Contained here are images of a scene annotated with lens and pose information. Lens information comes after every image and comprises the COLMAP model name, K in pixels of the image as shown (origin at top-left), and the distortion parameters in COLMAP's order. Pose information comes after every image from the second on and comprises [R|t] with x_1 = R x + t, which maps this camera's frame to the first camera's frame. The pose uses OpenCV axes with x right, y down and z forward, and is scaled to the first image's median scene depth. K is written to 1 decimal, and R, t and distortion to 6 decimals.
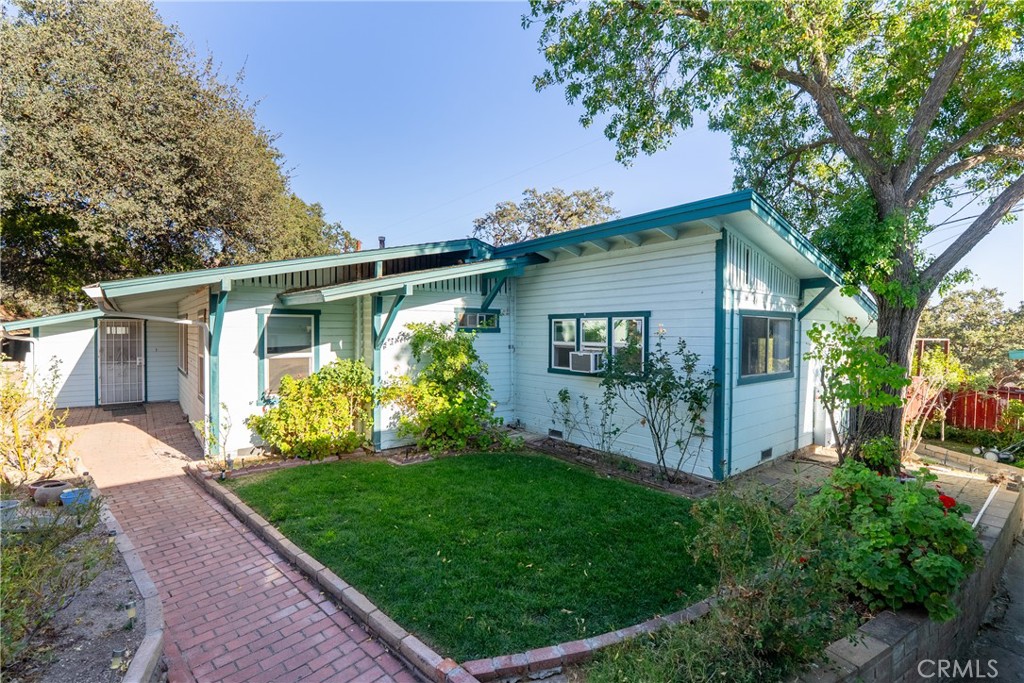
lens RADIAL K [[461.2, 0, 517.5], [0, 461.2, 339.3], [0, 0, 1]] dist [-0.011768, 0.001720]
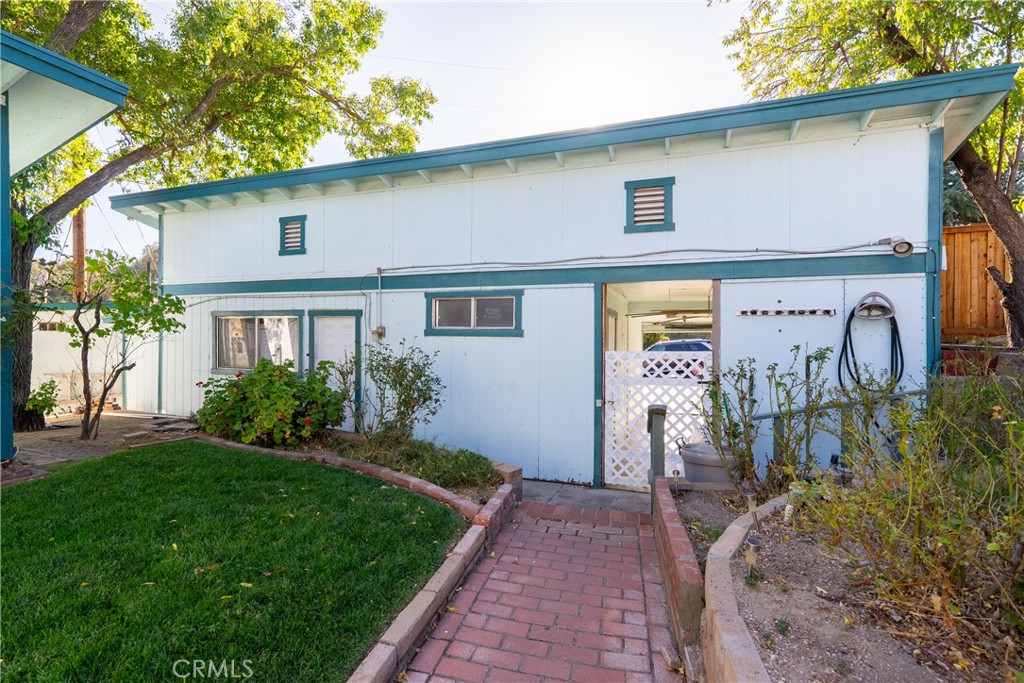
lens RADIAL K [[461.2, 0, 512.1], [0, 461.2, 337.2], [0, 0, 1]] dist [-0.011768, 0.001720]
pose [[-0.483575, -0.010323, 0.875242, -0.497104], [0.013063, 0.999734, 0.019009, 0.116887], [-0.875206, 0.020626, -0.483311, 0.637791]]
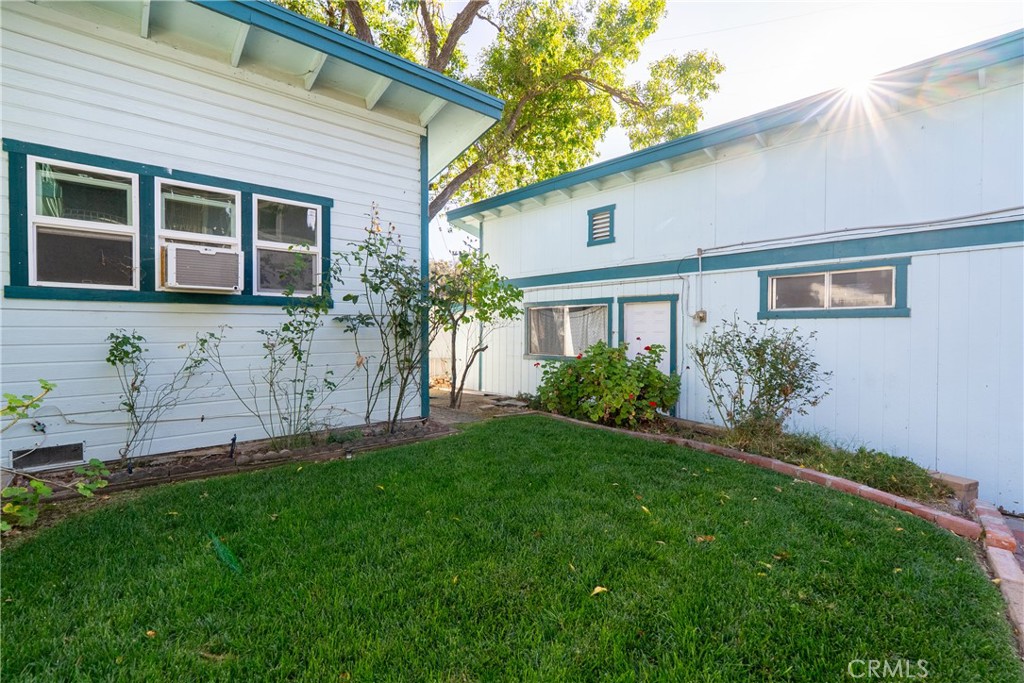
lens RADIAL K [[461.2, 0, 510.5], [0, 461.2, 337.2], [0, 0, 1]] dist [-0.011768, 0.001720]
pose [[-0.022718, -0.014086, 0.999643, -0.407613], [0.021503, 0.999663, 0.014575, 0.143041], [-0.999511, 0.021826, -0.022407, 0.829655]]
